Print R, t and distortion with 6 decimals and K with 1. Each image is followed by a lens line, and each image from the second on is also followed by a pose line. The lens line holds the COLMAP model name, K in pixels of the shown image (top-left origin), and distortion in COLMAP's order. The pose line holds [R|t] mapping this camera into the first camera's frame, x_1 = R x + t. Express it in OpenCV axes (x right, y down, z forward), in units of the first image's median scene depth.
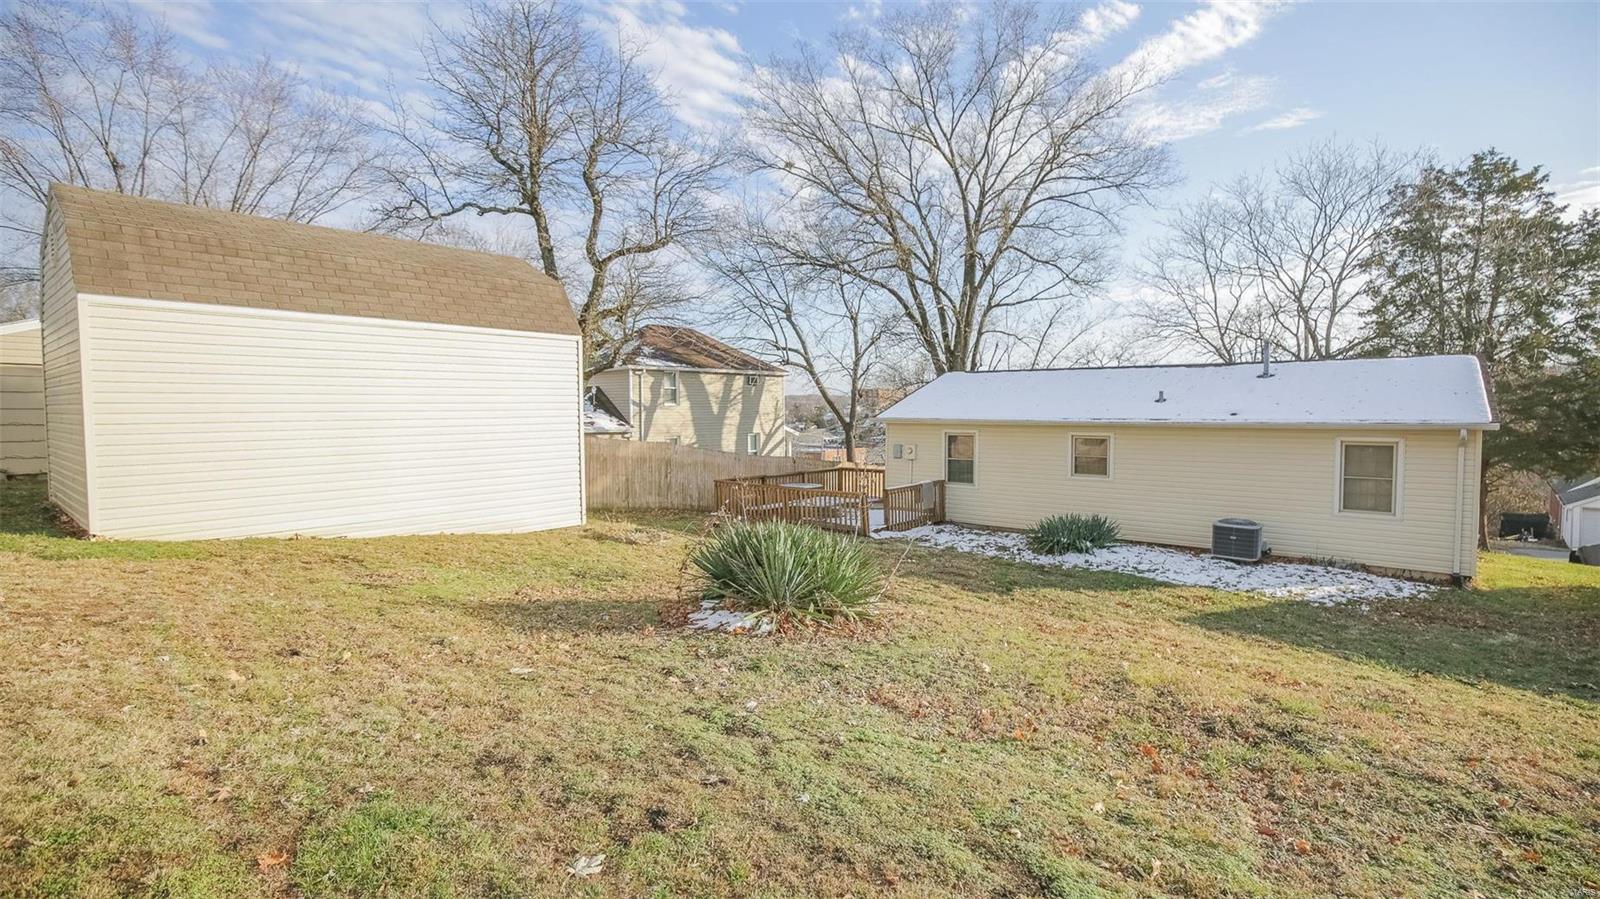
lens RADIAL K [[731.6, 0, 808.3], [0, 731.6, 442.1], [0, 0, 1]] dist [-0.024469, -0.000047]
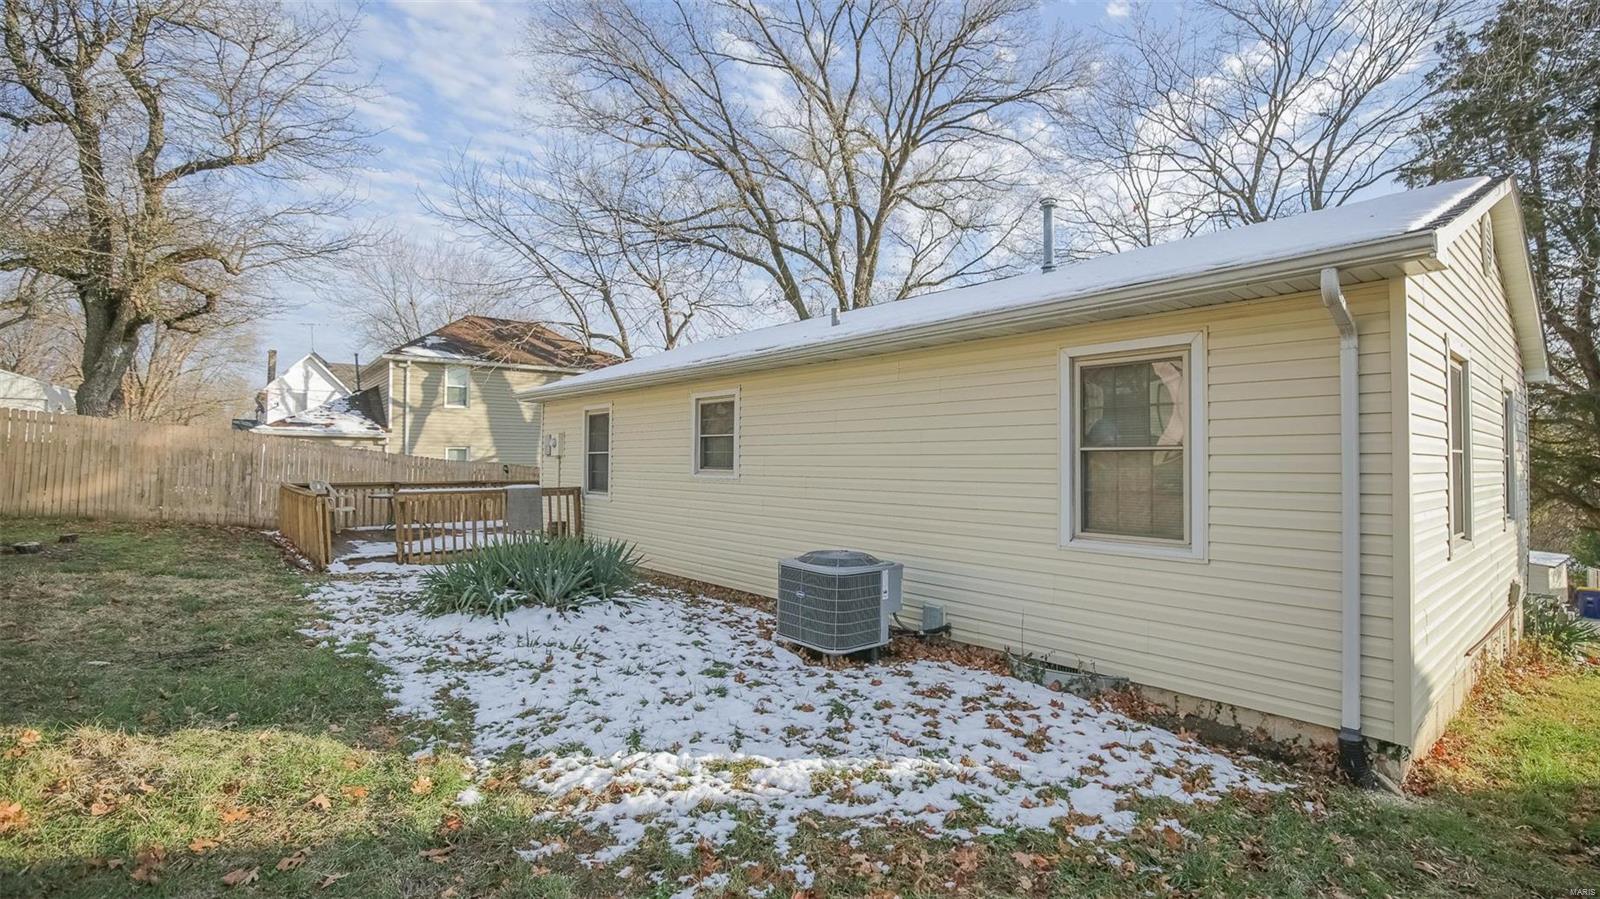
lens RADIAL K [[731.6, 0, 808.3], [0, 731.6, 442.1], [0, 0, 1]] dist [-0.024469, -0.000047]
pose [[0.986904, 0.003948, -0.161263, 0.329759], [-0.015197, 0.997529, -0.068588, 0.036737], [0.160593, 0.070140, 0.984525, 0.292874]]
